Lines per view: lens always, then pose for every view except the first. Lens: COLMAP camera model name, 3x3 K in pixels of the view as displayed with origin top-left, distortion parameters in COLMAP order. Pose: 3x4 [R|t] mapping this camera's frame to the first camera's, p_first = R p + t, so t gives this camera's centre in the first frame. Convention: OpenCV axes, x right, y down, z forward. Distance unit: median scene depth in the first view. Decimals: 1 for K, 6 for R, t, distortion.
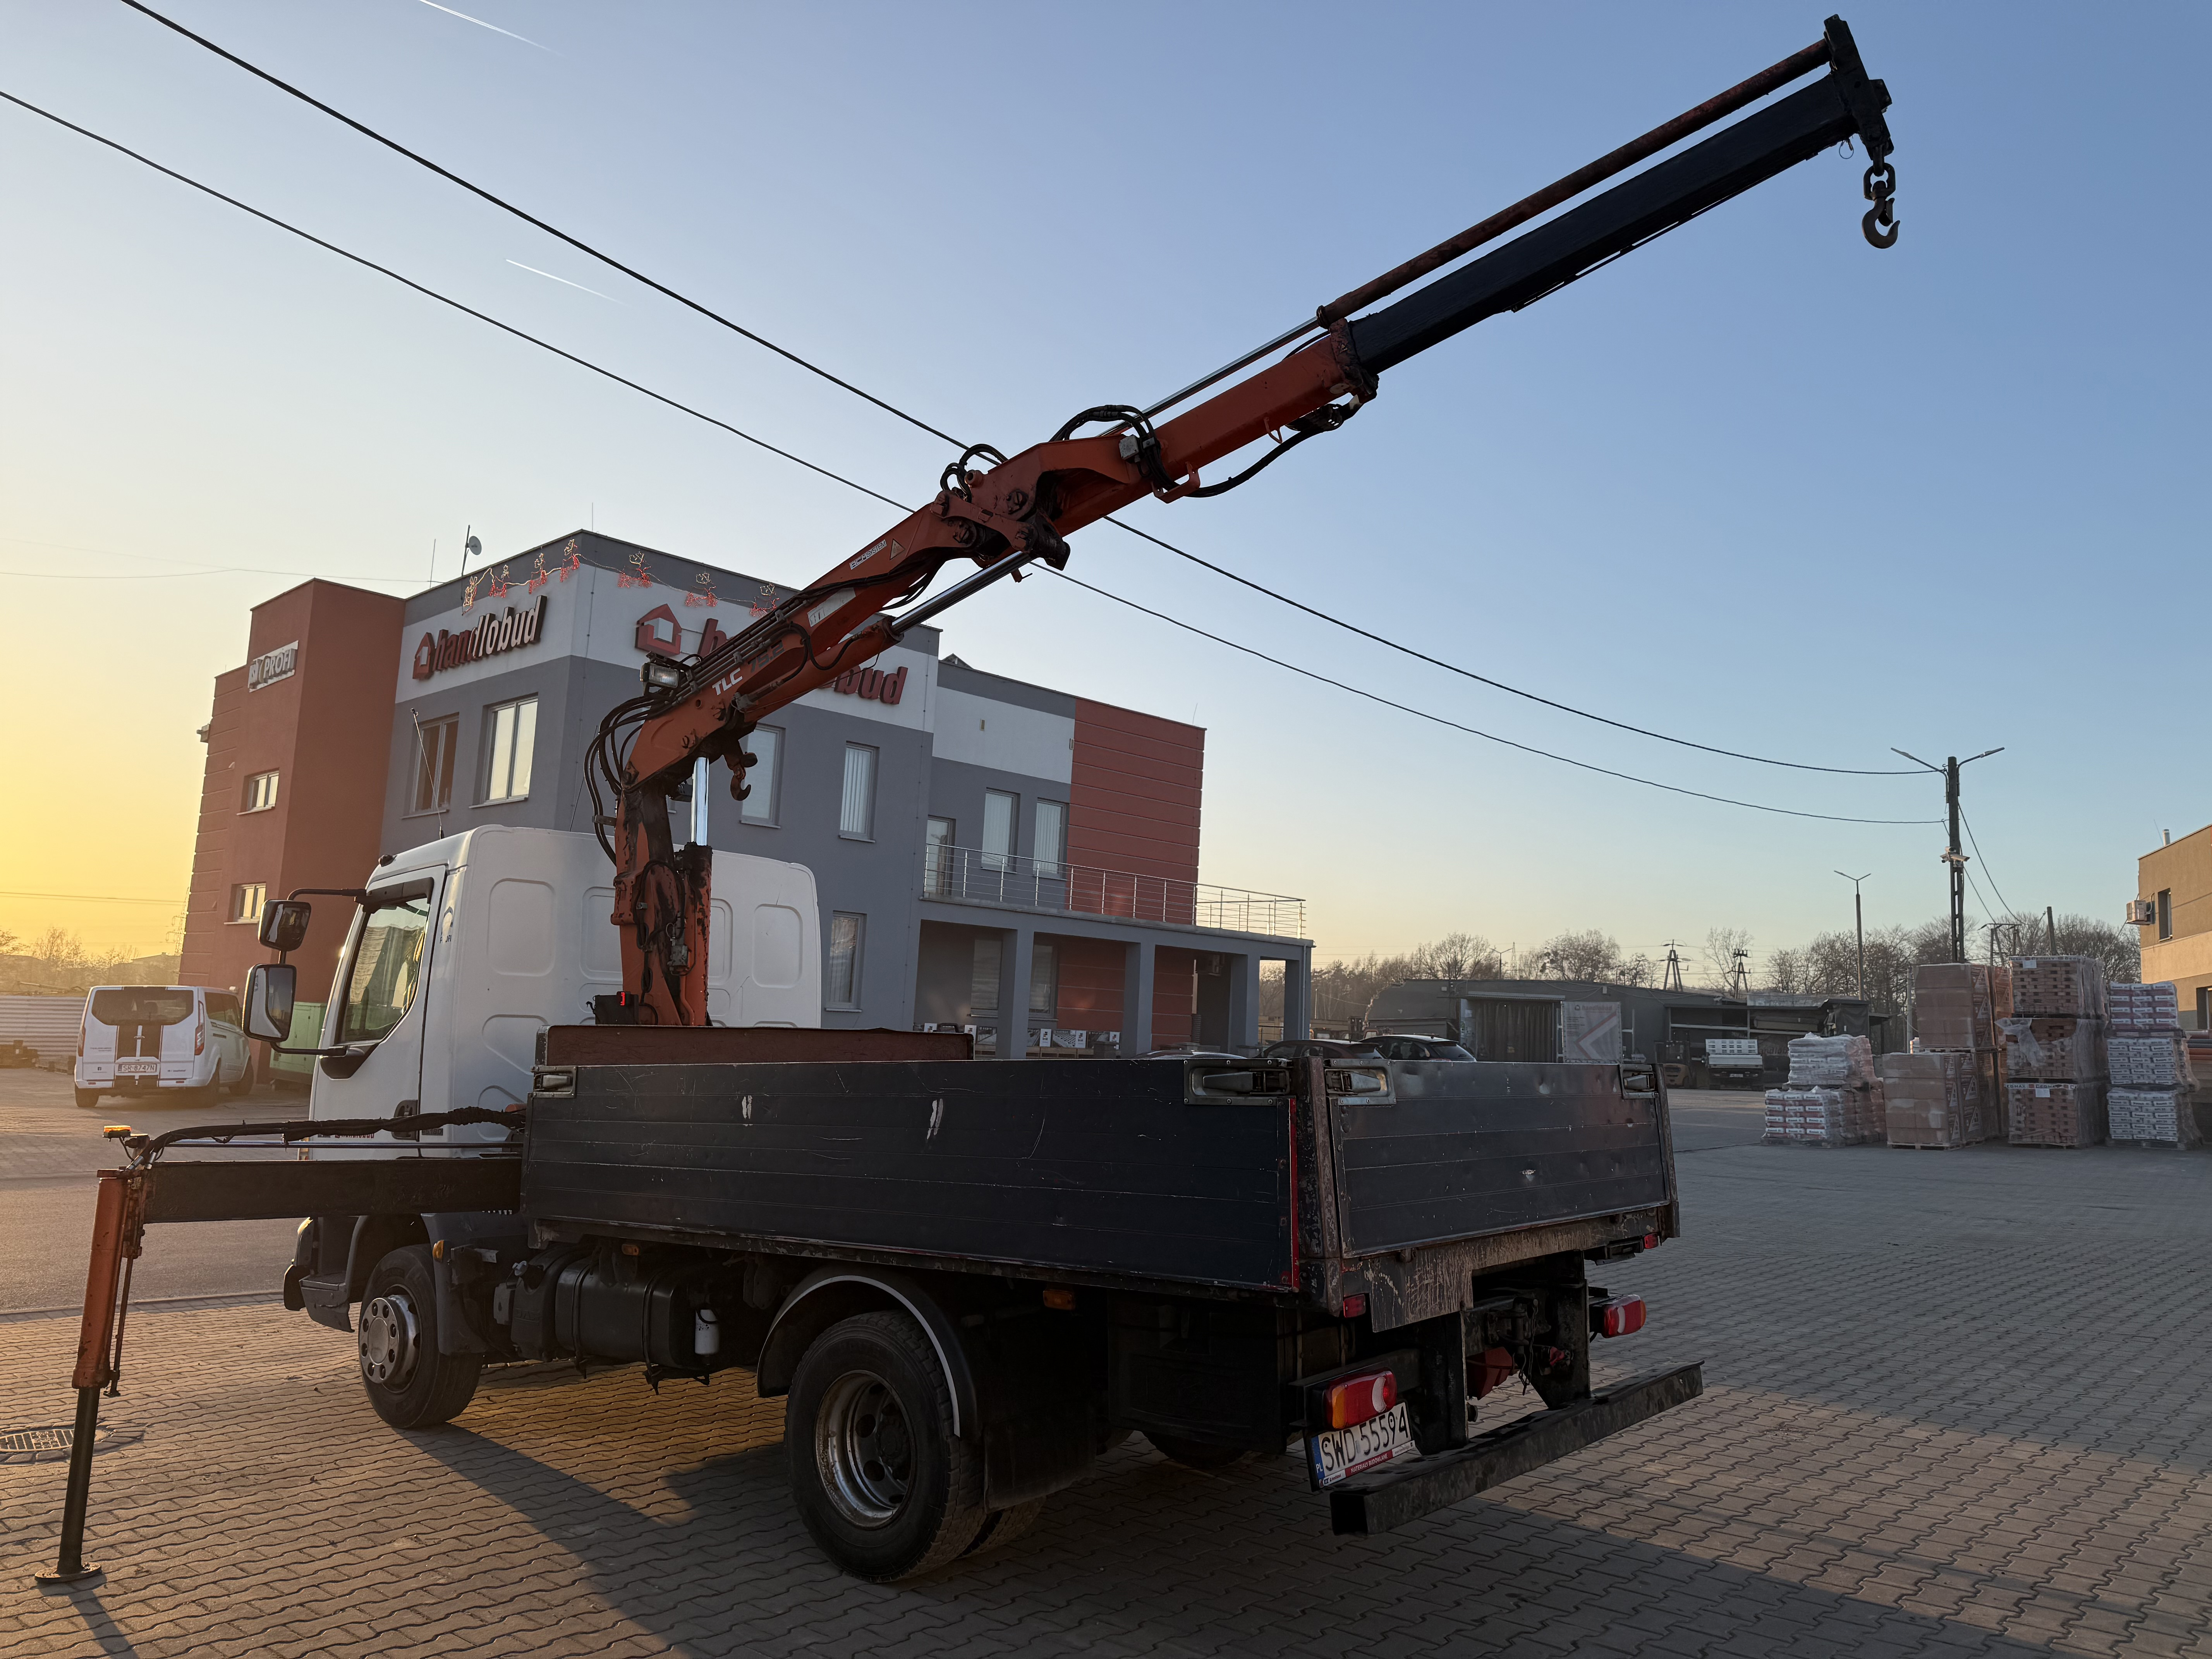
lens RADIAL K [[1584.7, 0, 1155.2], [0, 1584.7, 830.5], [0, 0, 1]] dist [0.001652, 0.000802]
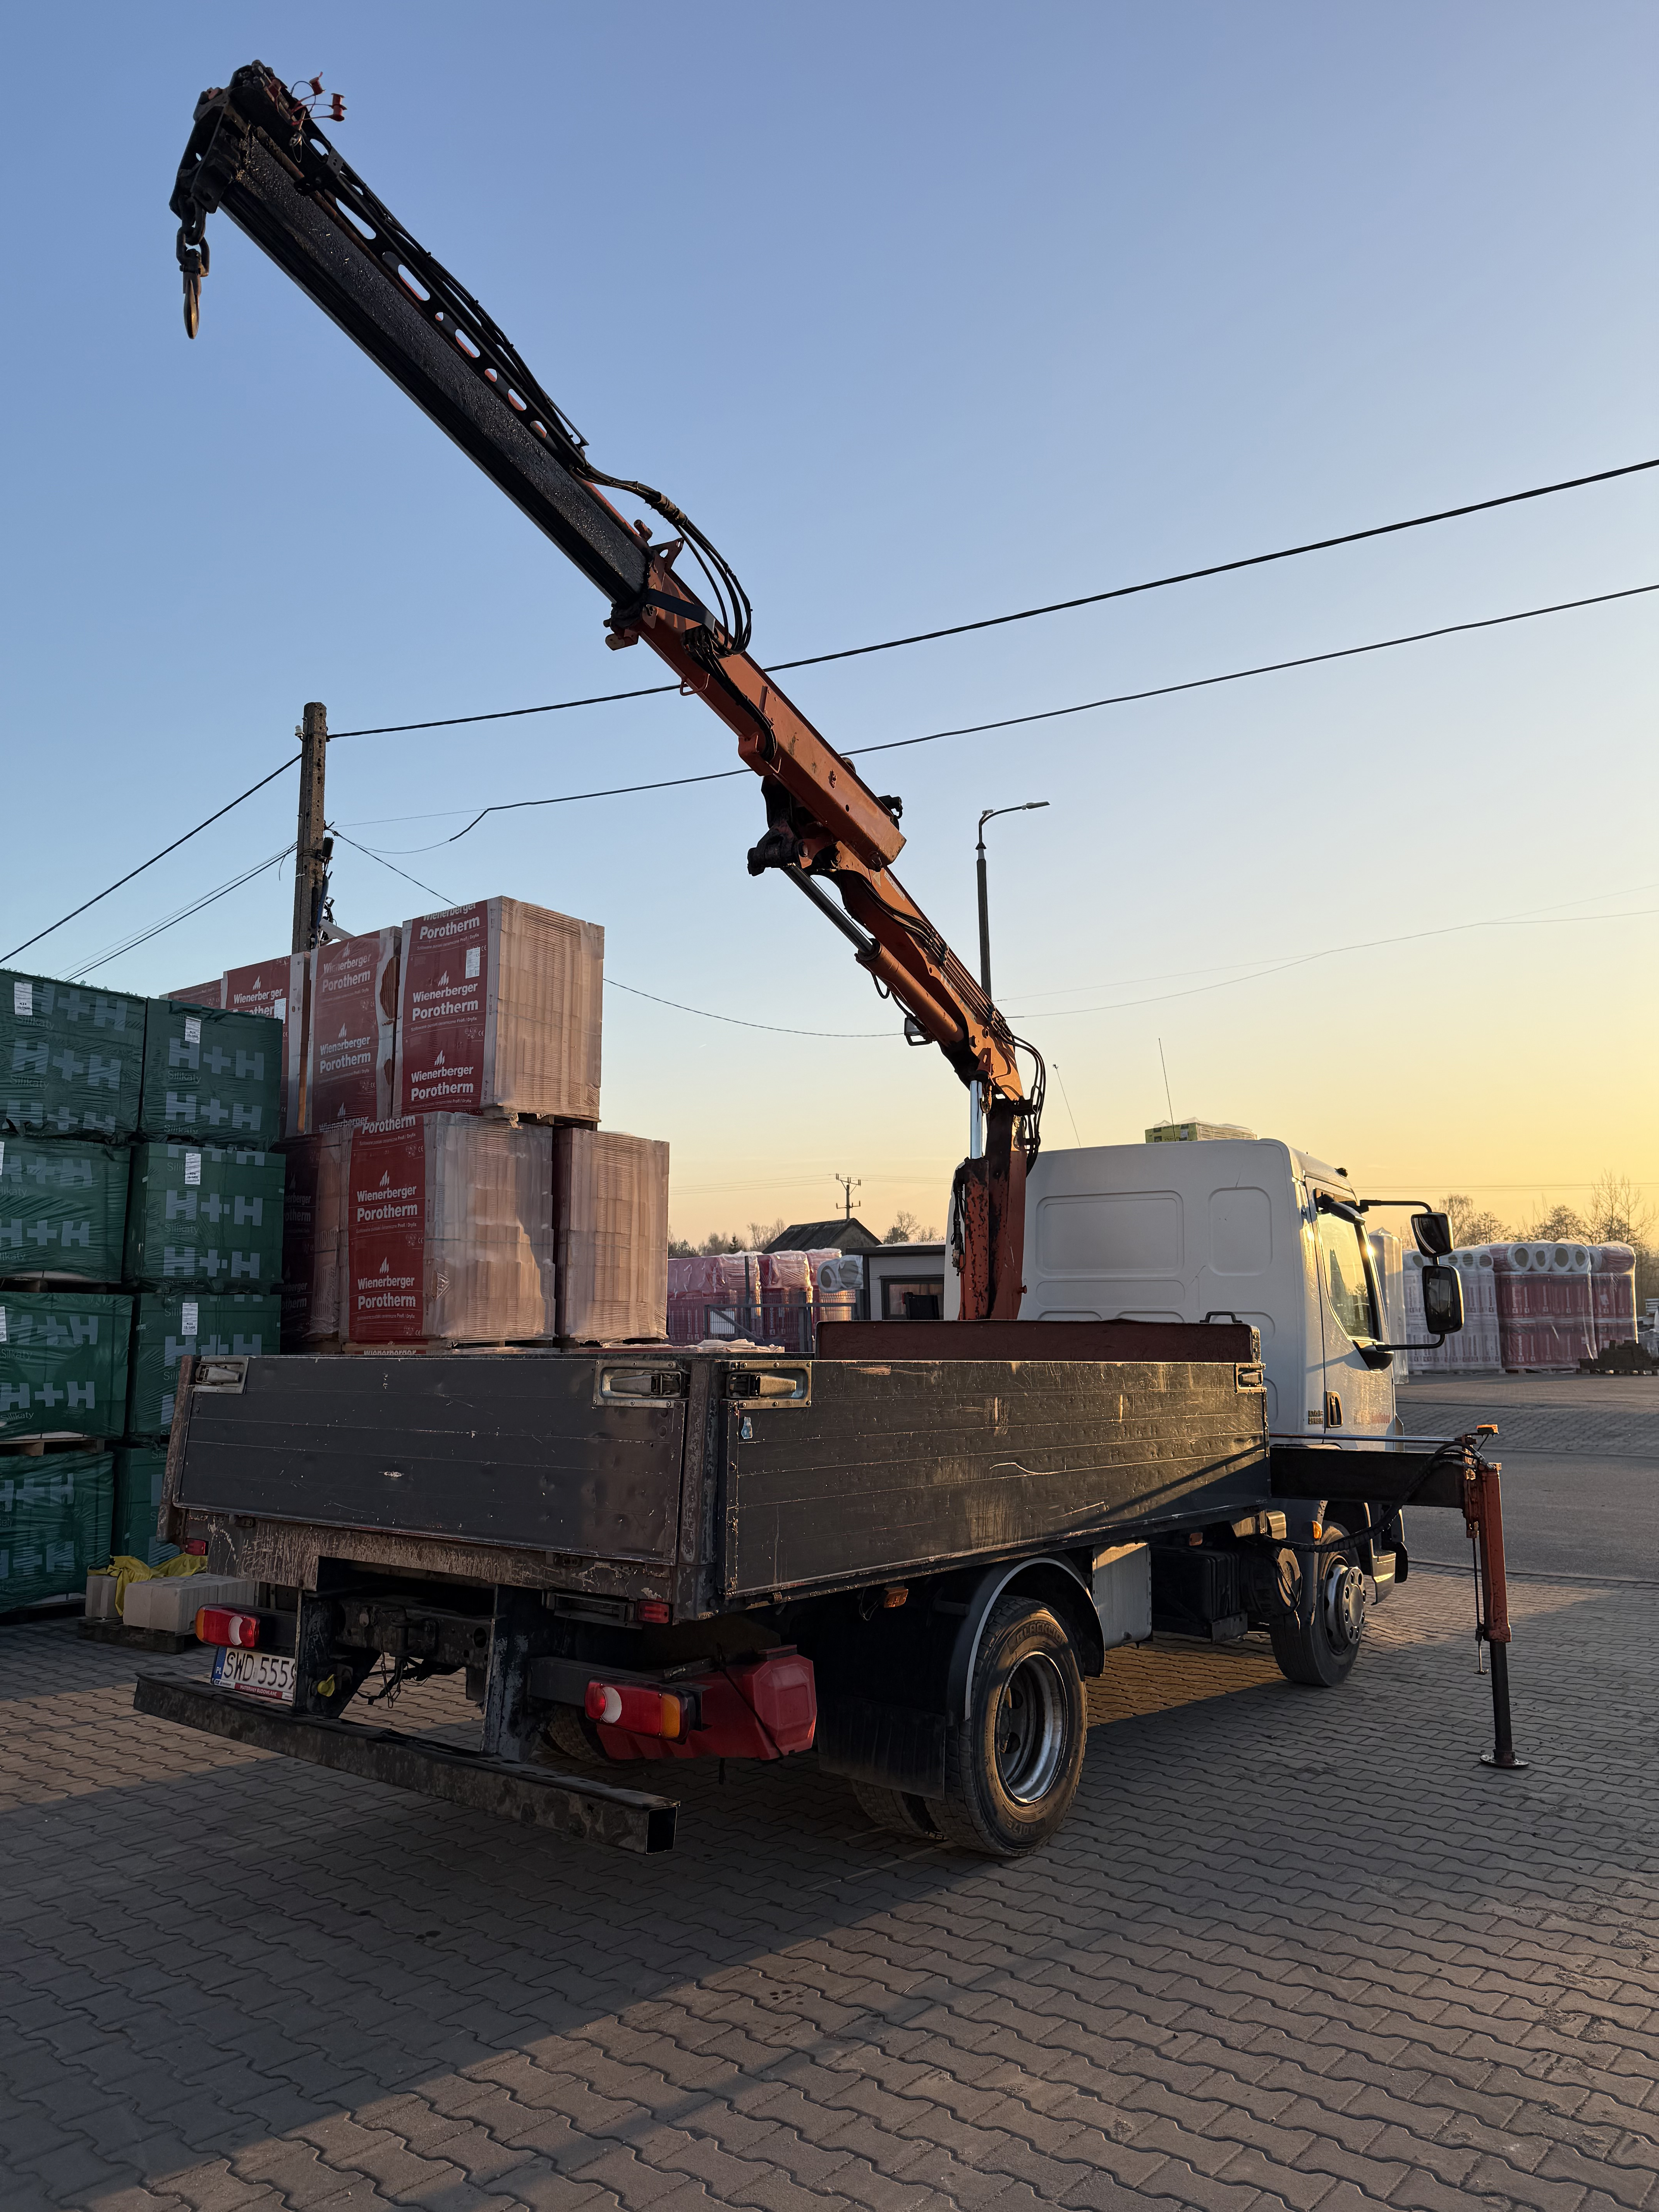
lens RADIAL K [[1537.7, 0, 829.5], [0, 1537.7, 1106.0], [0, 0, 1]] dist [0.079338, -0.074774]
pose [[0.016256, -0.164462, -0.986250, 1.192677], [0.135116, 0.977693, -0.160808, 0.177024], [0.990696, -0.130644, 0.038115, 1.224367]]
